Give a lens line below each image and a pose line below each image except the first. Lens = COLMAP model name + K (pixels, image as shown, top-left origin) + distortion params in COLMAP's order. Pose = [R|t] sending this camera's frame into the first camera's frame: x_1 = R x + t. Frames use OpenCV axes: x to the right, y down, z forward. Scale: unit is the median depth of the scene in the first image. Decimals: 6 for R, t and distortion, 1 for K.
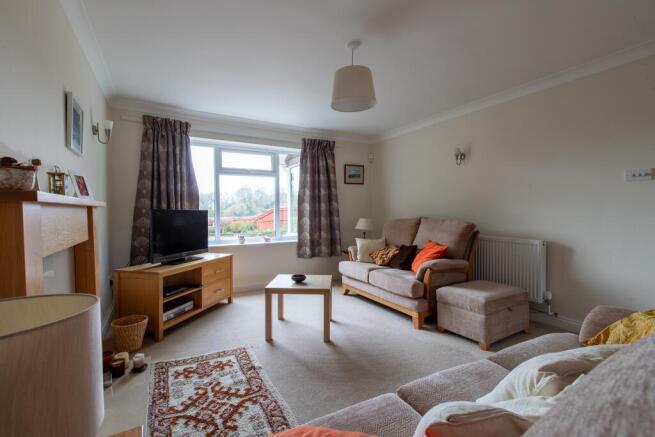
lens RADIAL K [[295.2, 0, 327.5], [0, 295.2, 218.5], [0, 0, 1]] dist [0.001501, 0.000089]
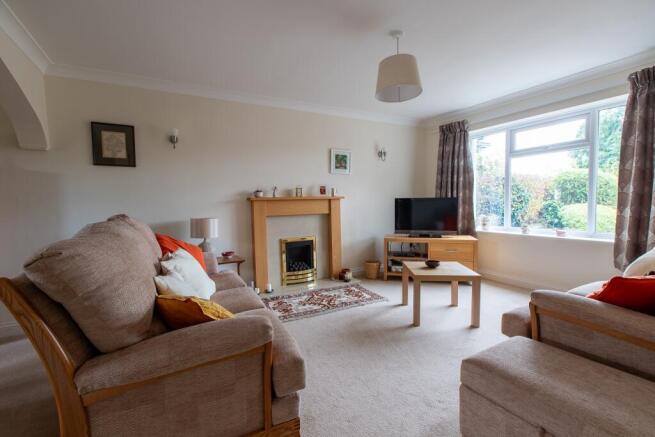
lens RADIAL K [[295.2, 0, 327.5], [0, 295.2, 218.5], [0, 0, 1]] dist [0.001501, 0.000089]
pose [[-0.020803, 0.064544, -0.997698, 0.716348], [-0.001919, 0.997910, 0.064597, -0.017860], [0.999782, 0.003259, -0.020636, 0.498424]]
